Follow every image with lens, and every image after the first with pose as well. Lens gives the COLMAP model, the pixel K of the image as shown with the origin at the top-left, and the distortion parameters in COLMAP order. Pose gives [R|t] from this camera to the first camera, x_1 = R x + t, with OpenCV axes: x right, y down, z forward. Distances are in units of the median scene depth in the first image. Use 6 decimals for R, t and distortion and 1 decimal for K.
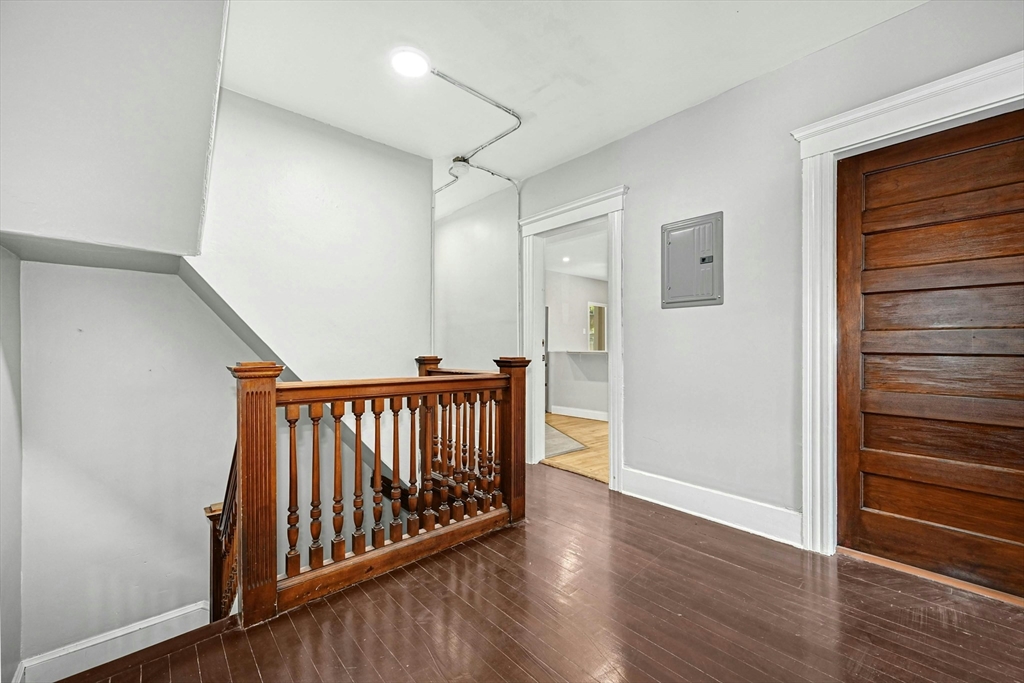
lens RADIAL K [[410.7, 0, 521.3], [0, 410.7, 351.5], [0, 0, 1]] dist [-0.001048, 0.000478]
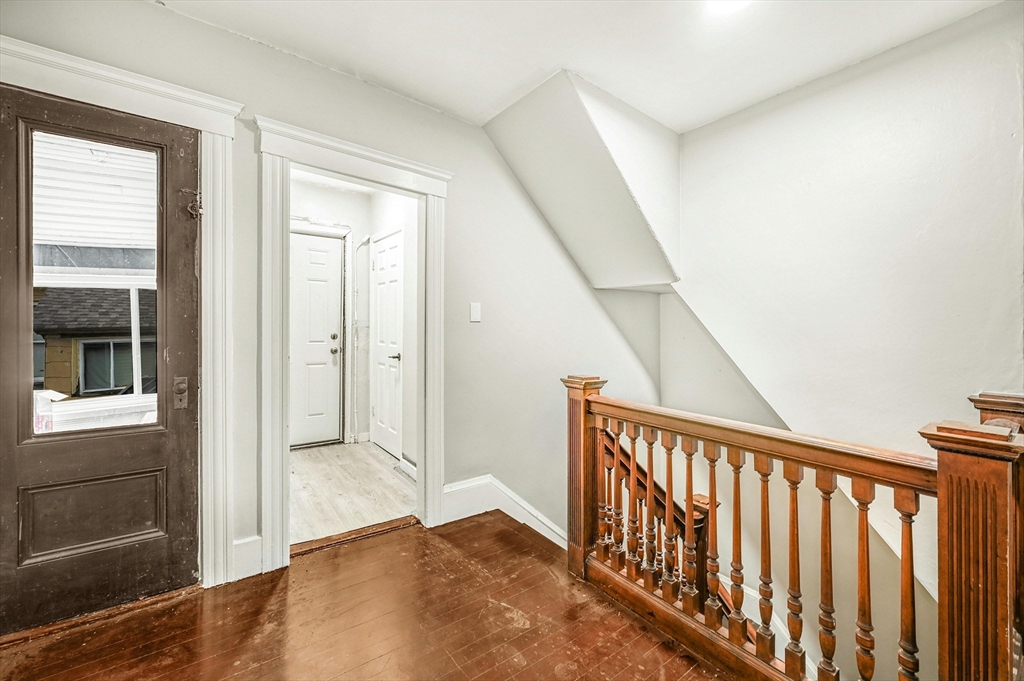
lens RADIAL K [[410.7, 0, 514.3], [0, 410.7, 321.7], [0, 0, 1]] dist [-0.001048, 0.000478]
pose [[-0.104862, -0.014649, -0.994379, 0.480183], [-0.004441, 0.999888, -0.014262, -0.090903], [0.994477, 0.002921, -0.104915, 0.643434]]
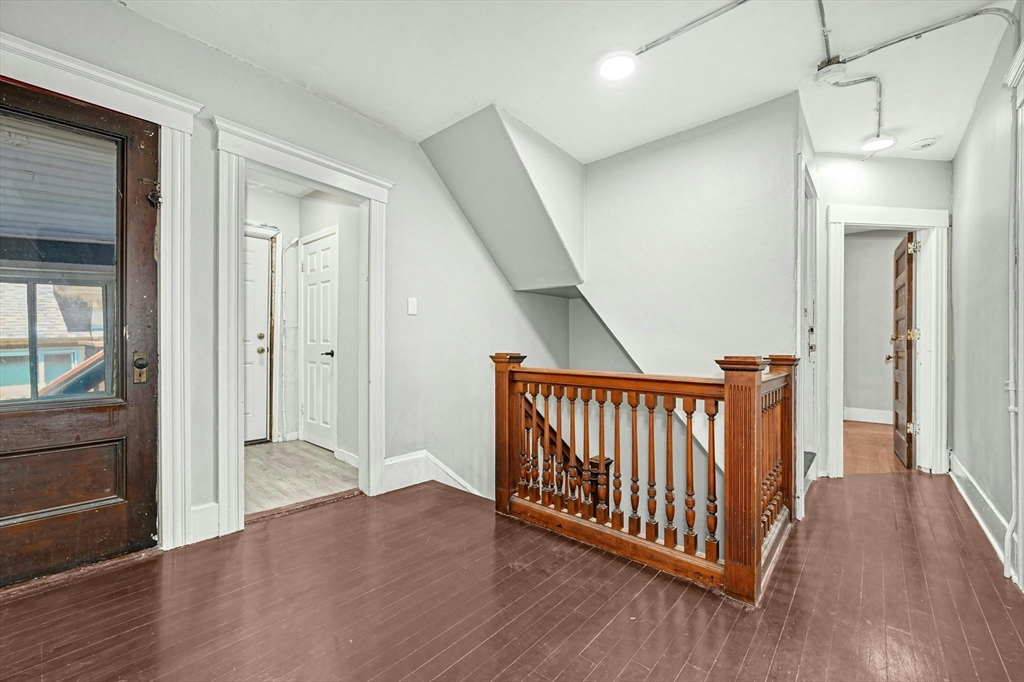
lens RADIAL K [[410.7, 0, 510.2], [0, 410.7, 343.3], [0, 0, 1]] dist [-0.001048, 0.000478]
pose [[0.086004, -0.005376, -0.996280, 0.685410], [-0.001261, 0.999984, -0.005505, -0.004814], [0.996294, 0.001730, 0.085996, 0.609653]]
